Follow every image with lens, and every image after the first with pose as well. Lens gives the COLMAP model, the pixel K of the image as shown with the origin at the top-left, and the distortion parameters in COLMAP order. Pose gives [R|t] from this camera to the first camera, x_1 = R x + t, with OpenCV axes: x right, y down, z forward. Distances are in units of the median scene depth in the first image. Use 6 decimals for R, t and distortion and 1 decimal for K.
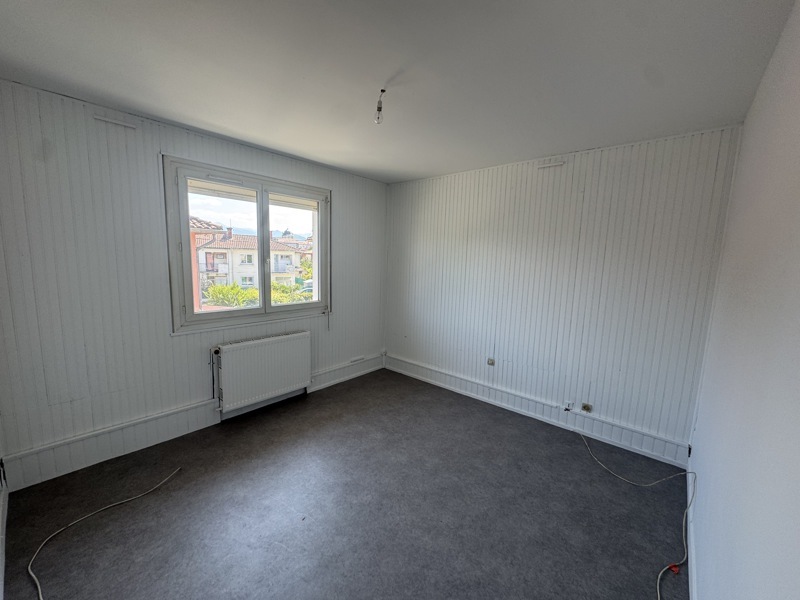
lens RADIAL K [[323.9, 0, 398.7], [0, 323.9, 303.0], [0, 0, 1]] dist [-0.000622, 0.001188]
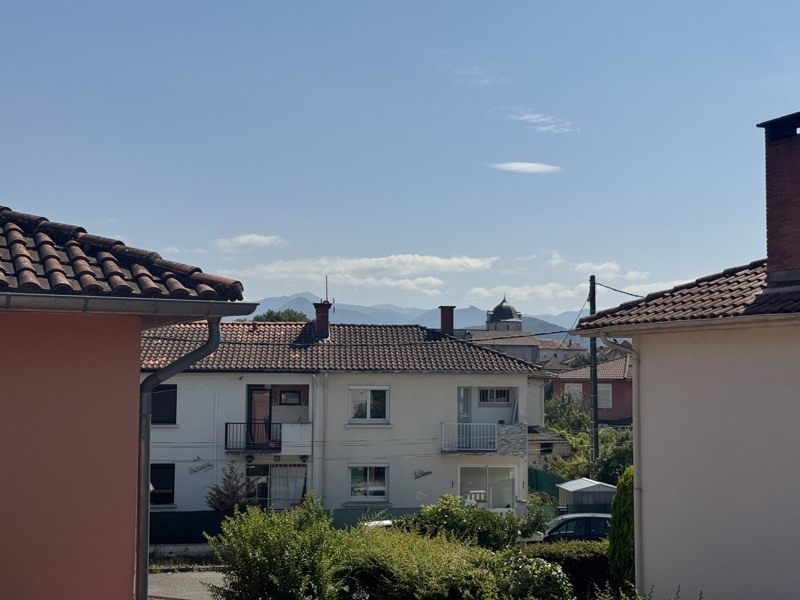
lens RADIAL K [[1111.1, 0, 399.1], [0, 1111.1, 300.2], [0, 0, 1]] dist [0.041130, 0.000000]
pose [[0.912796, -0.054656, -0.404743, -0.034515], [-0.034987, 0.976898, -0.210824, -0.017954], [0.406915, 0.206600, 0.889796, 0.100311]]
